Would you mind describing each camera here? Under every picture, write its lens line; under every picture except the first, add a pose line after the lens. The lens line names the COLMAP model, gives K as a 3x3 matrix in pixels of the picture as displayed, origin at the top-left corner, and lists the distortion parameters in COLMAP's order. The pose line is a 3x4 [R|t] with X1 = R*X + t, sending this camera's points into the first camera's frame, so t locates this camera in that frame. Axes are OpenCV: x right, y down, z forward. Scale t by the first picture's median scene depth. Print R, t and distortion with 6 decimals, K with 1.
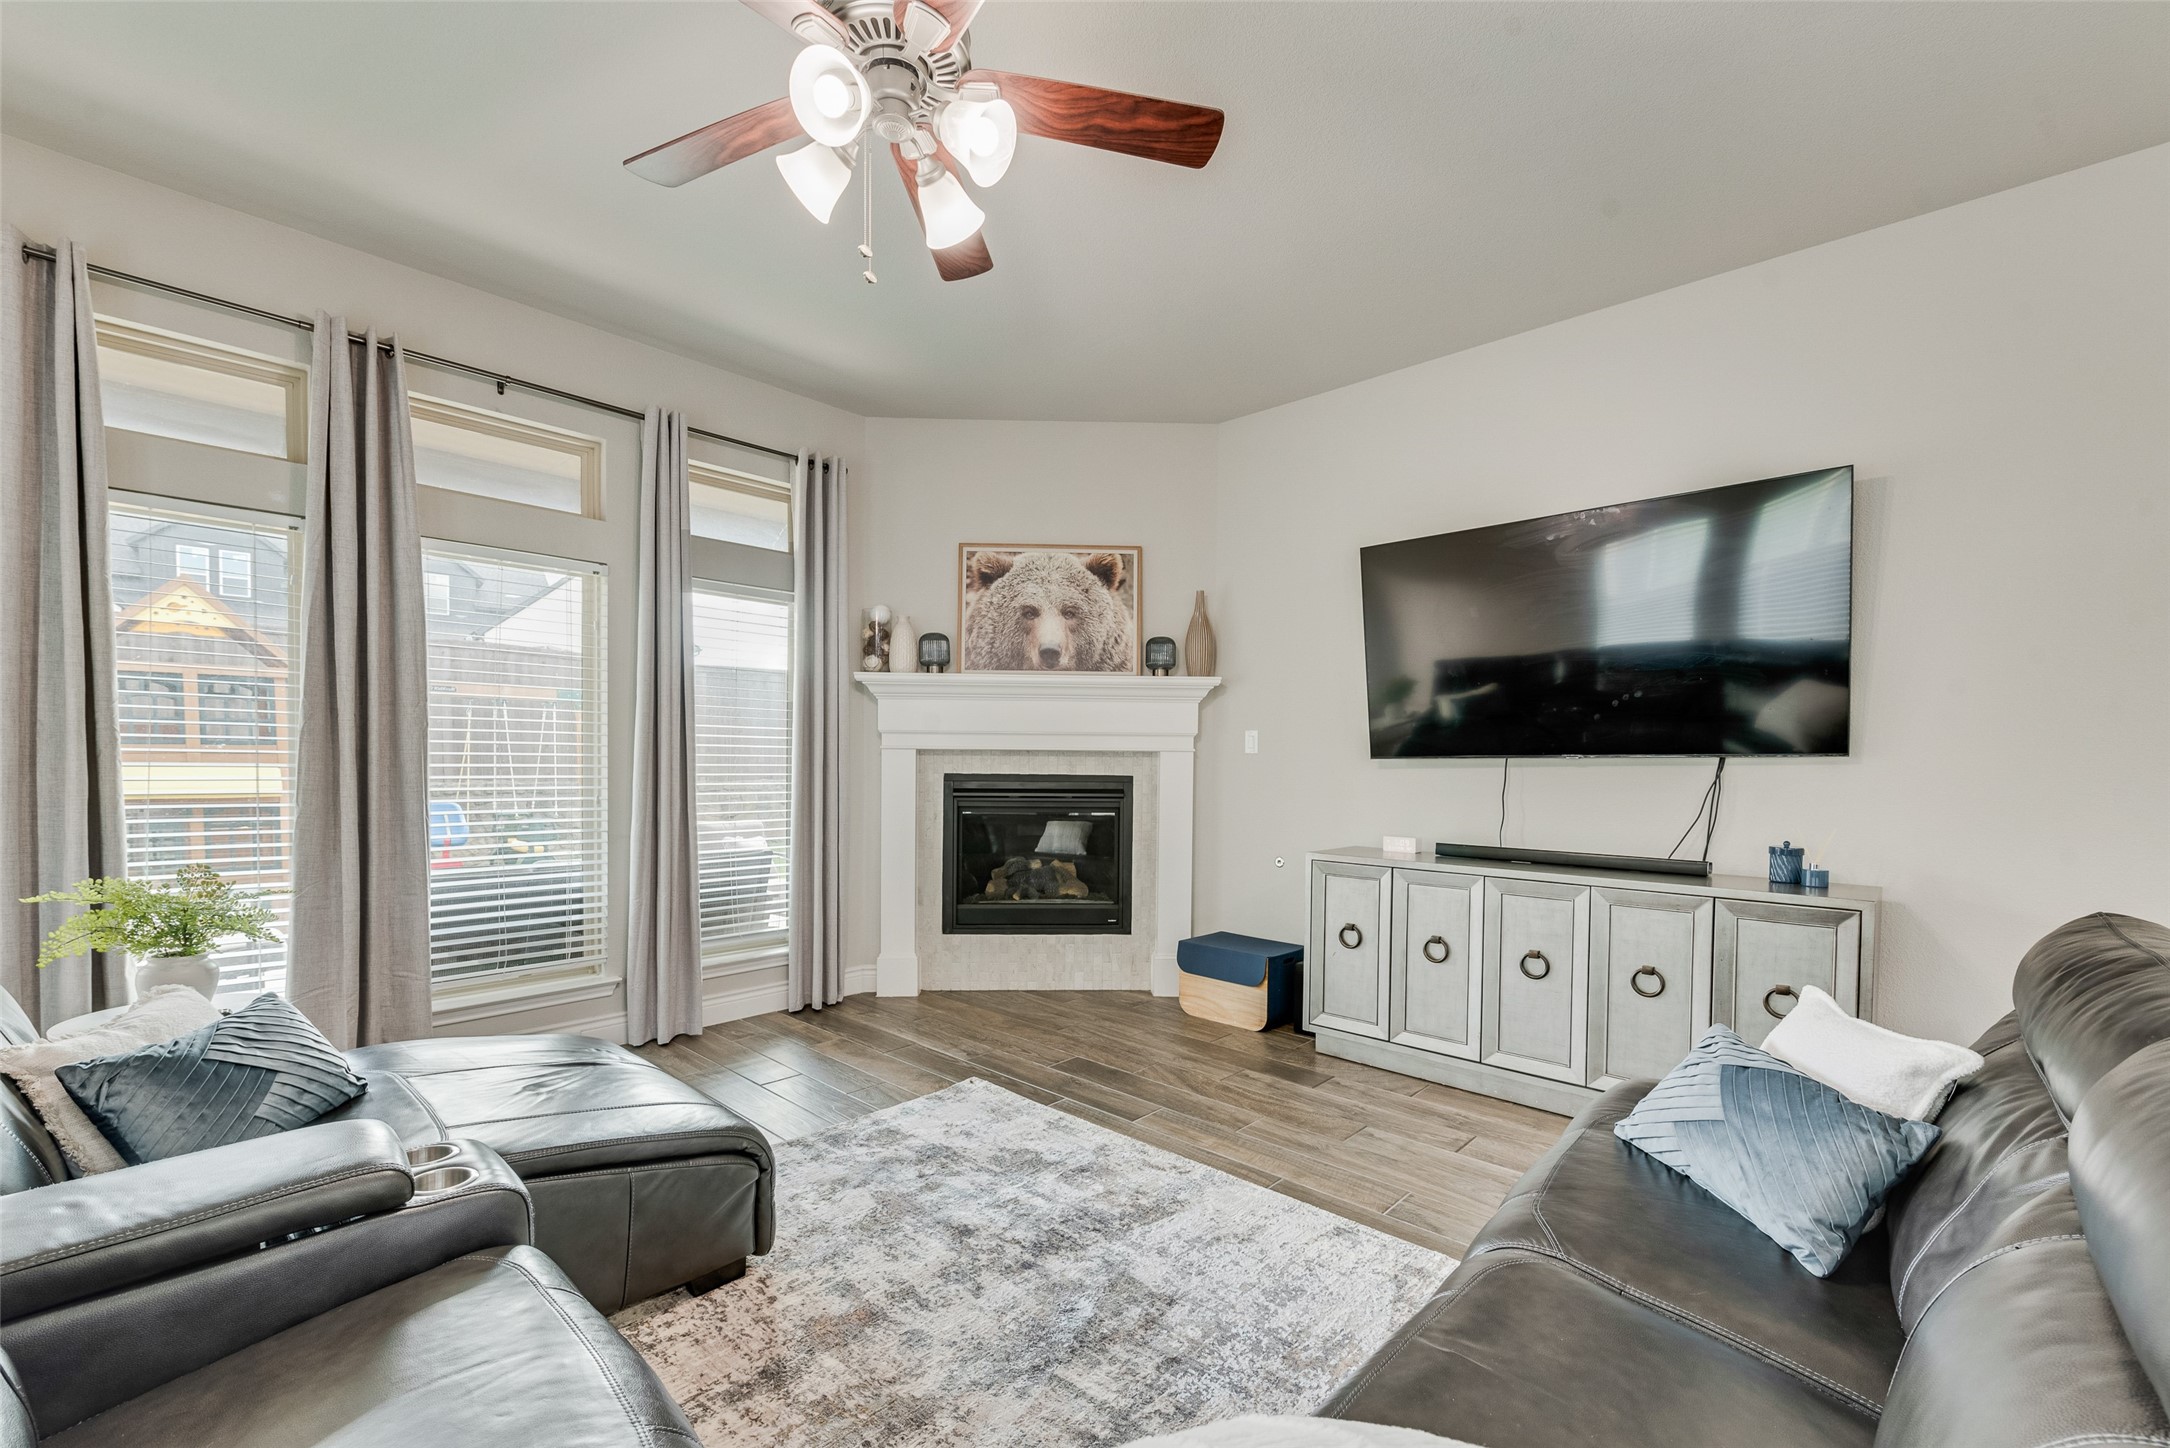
lens RADIAL K [[900.9, 0, 1088.9], [0, 900.9, 780.1], [0, 0, 1]] dist [0.000389, -0.000227]
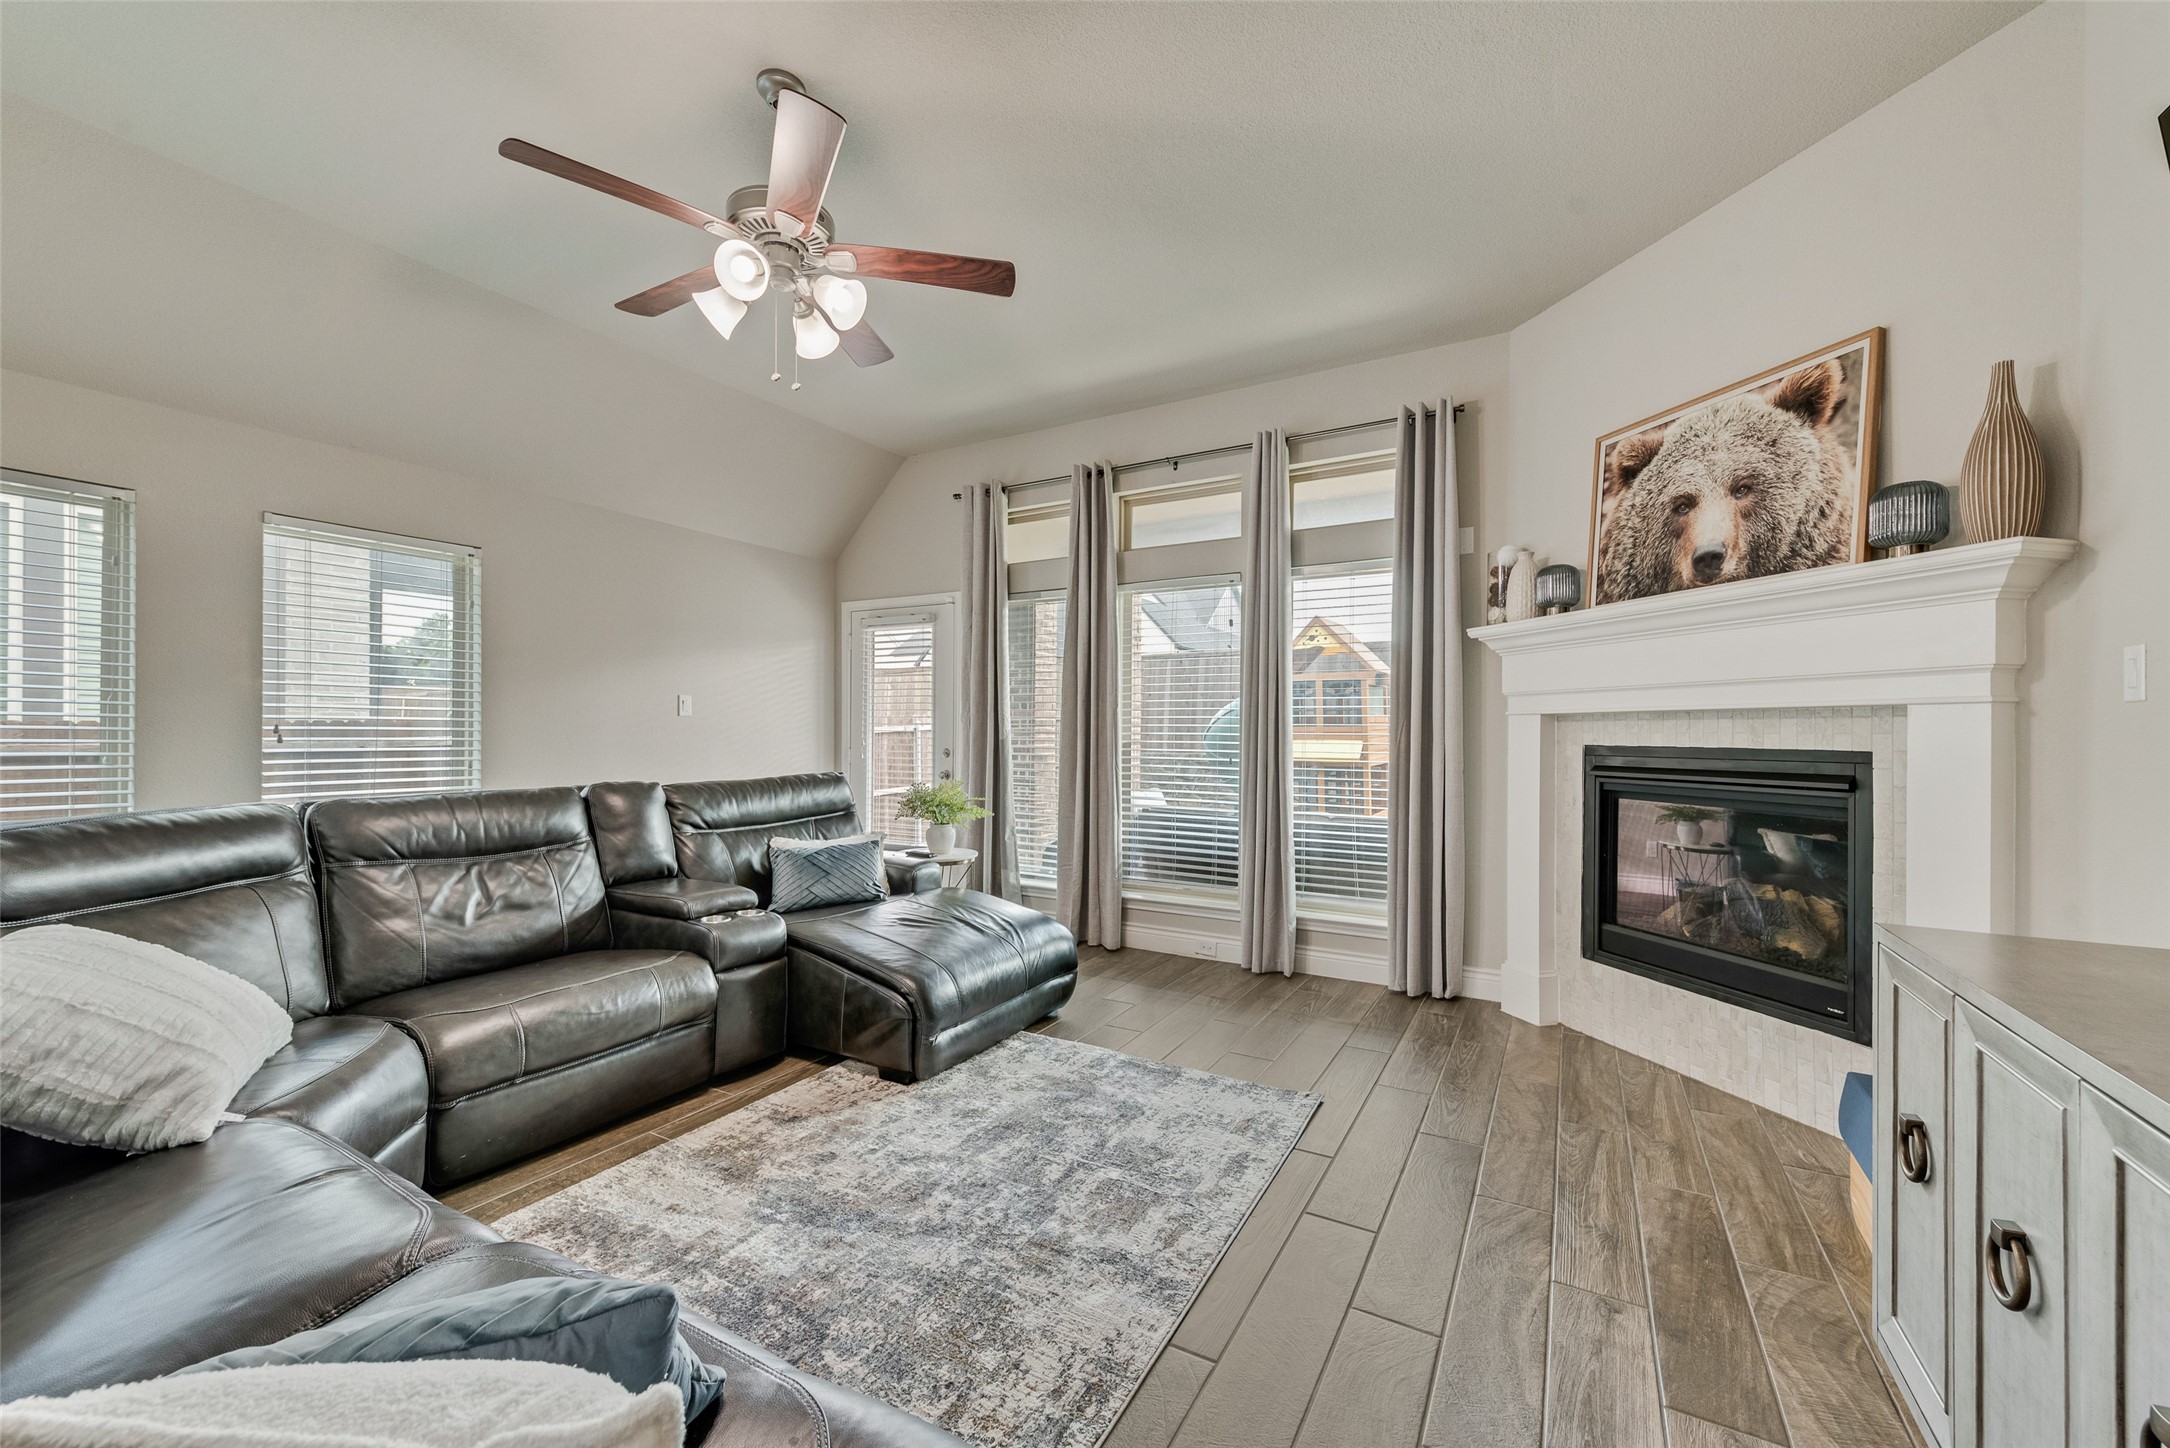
lens RADIAL K [[848.0, 0, 1086.7], [0, 848.0, 732.7], [0, 0, 1]] dist [0.001383, -0.000412]
pose [[0.228671, -0.010199, -0.973450, 0.444500], [-0.027746, 0.999471, -0.016989, 0.005802], [0.973108, 0.030894, 0.228267, 0.432566]]
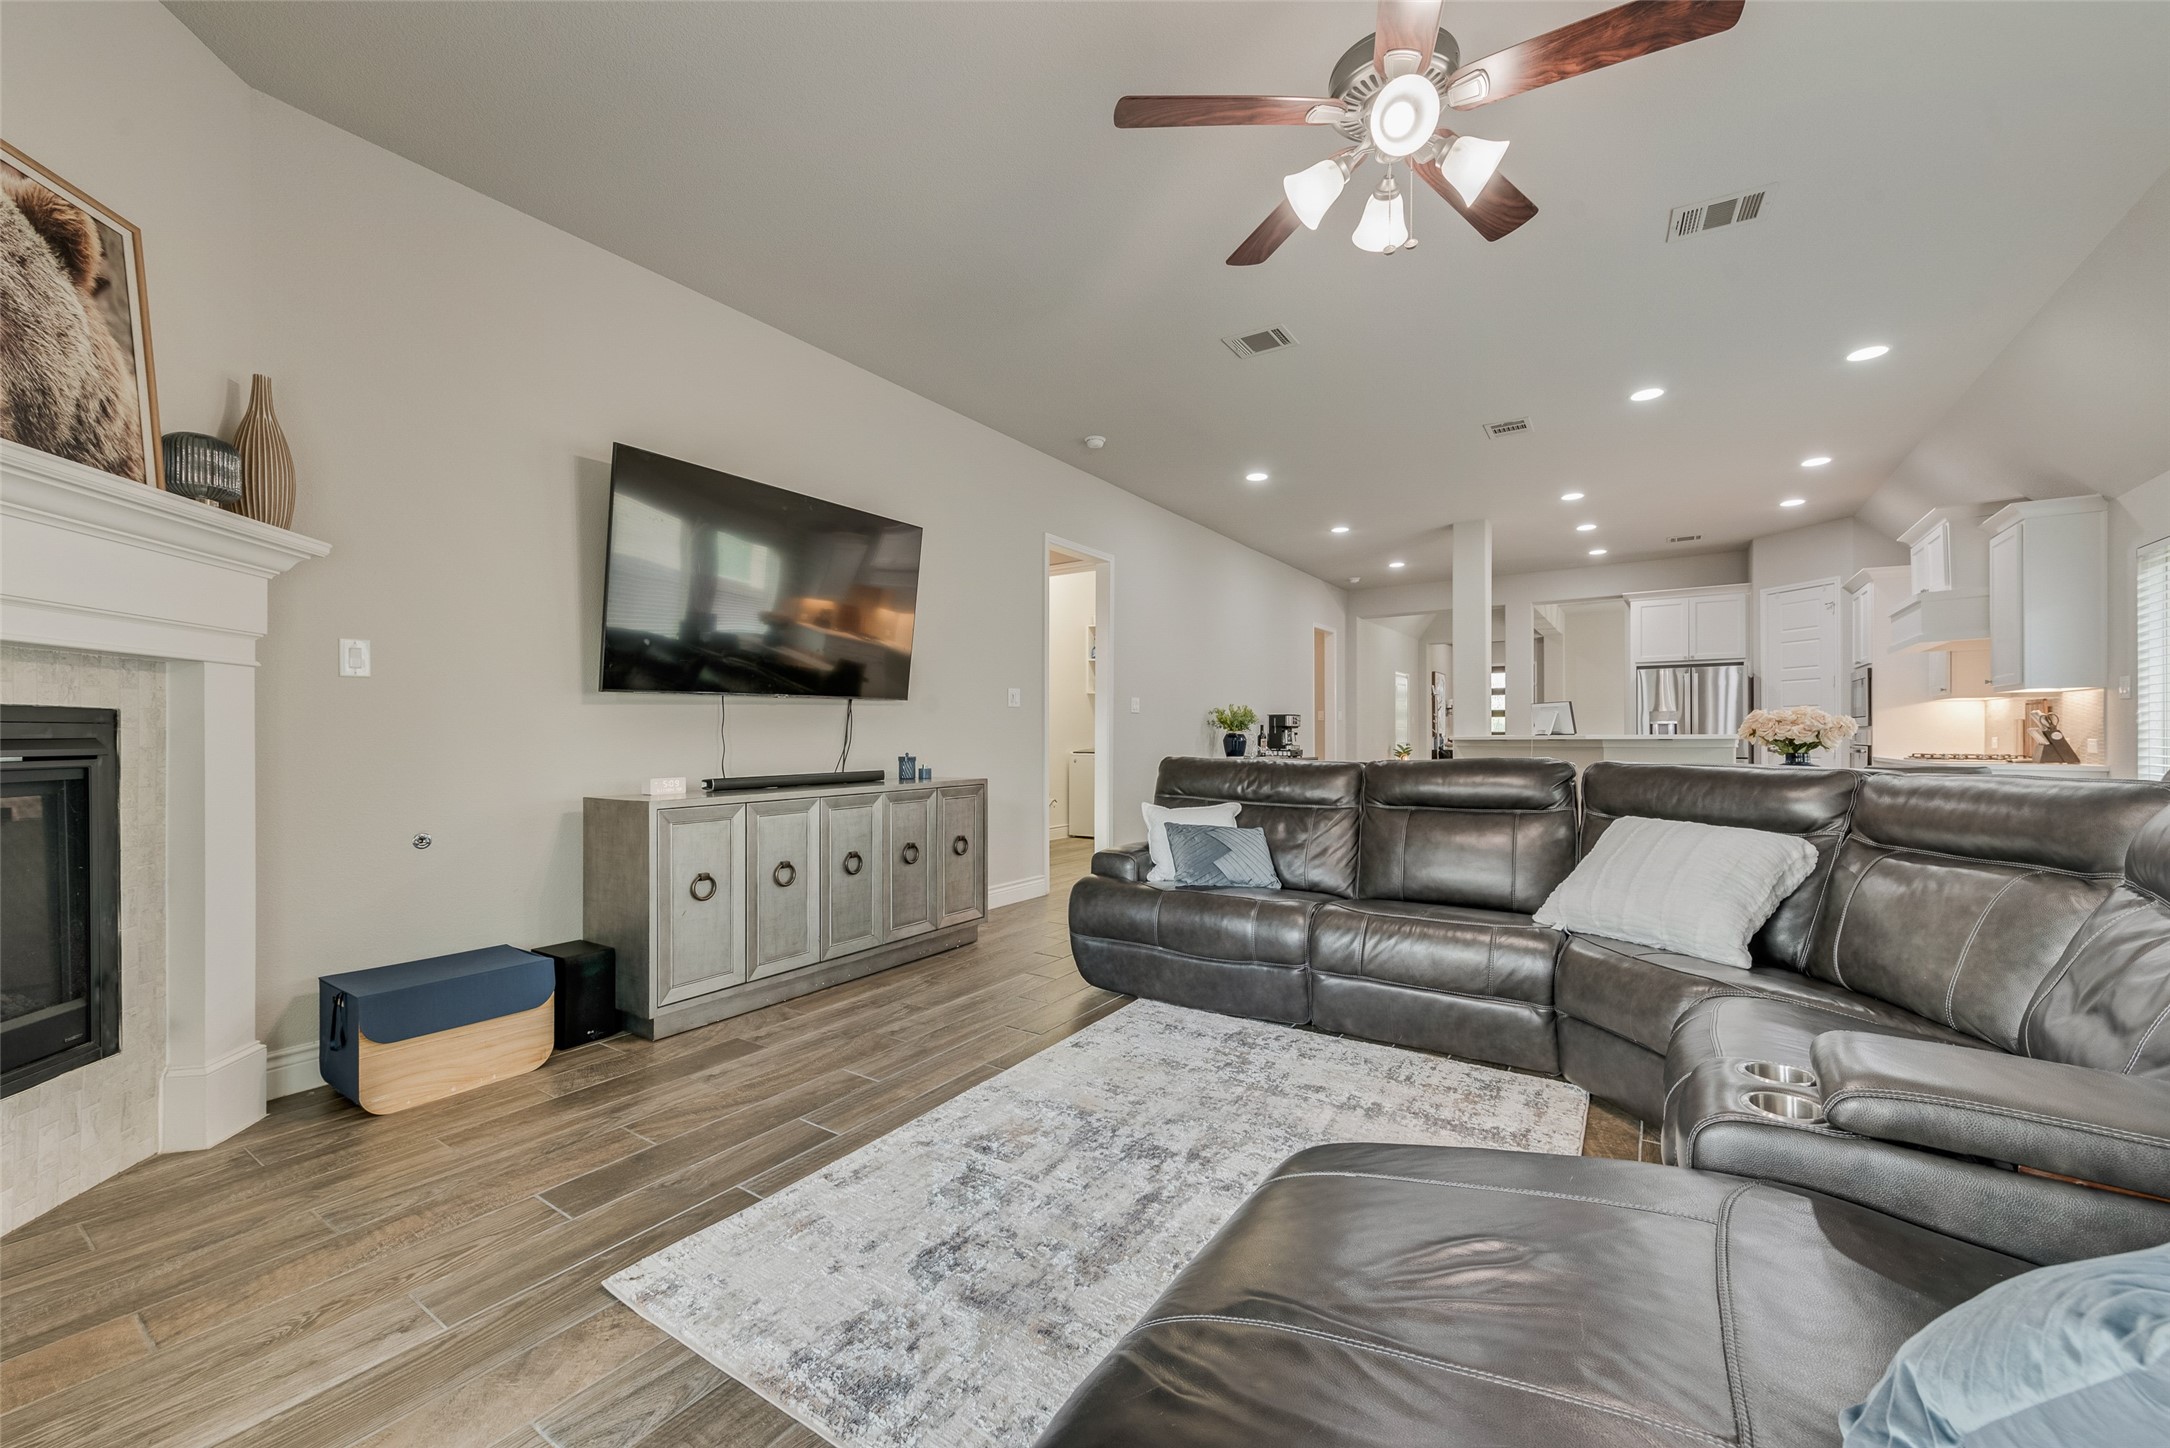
lens RADIAL K [[848.0, 0, 1086.7], [0, 848.0, 732.7], [0, 0, 1]] dist [0.001383, -0.000412]
pose [[-0.158323, -0.007678, 0.987357, -0.470905], [0.025051, 0.999617, 0.011790, 0.015075], [-0.987070, 0.026601, -0.158070, 0.586067]]
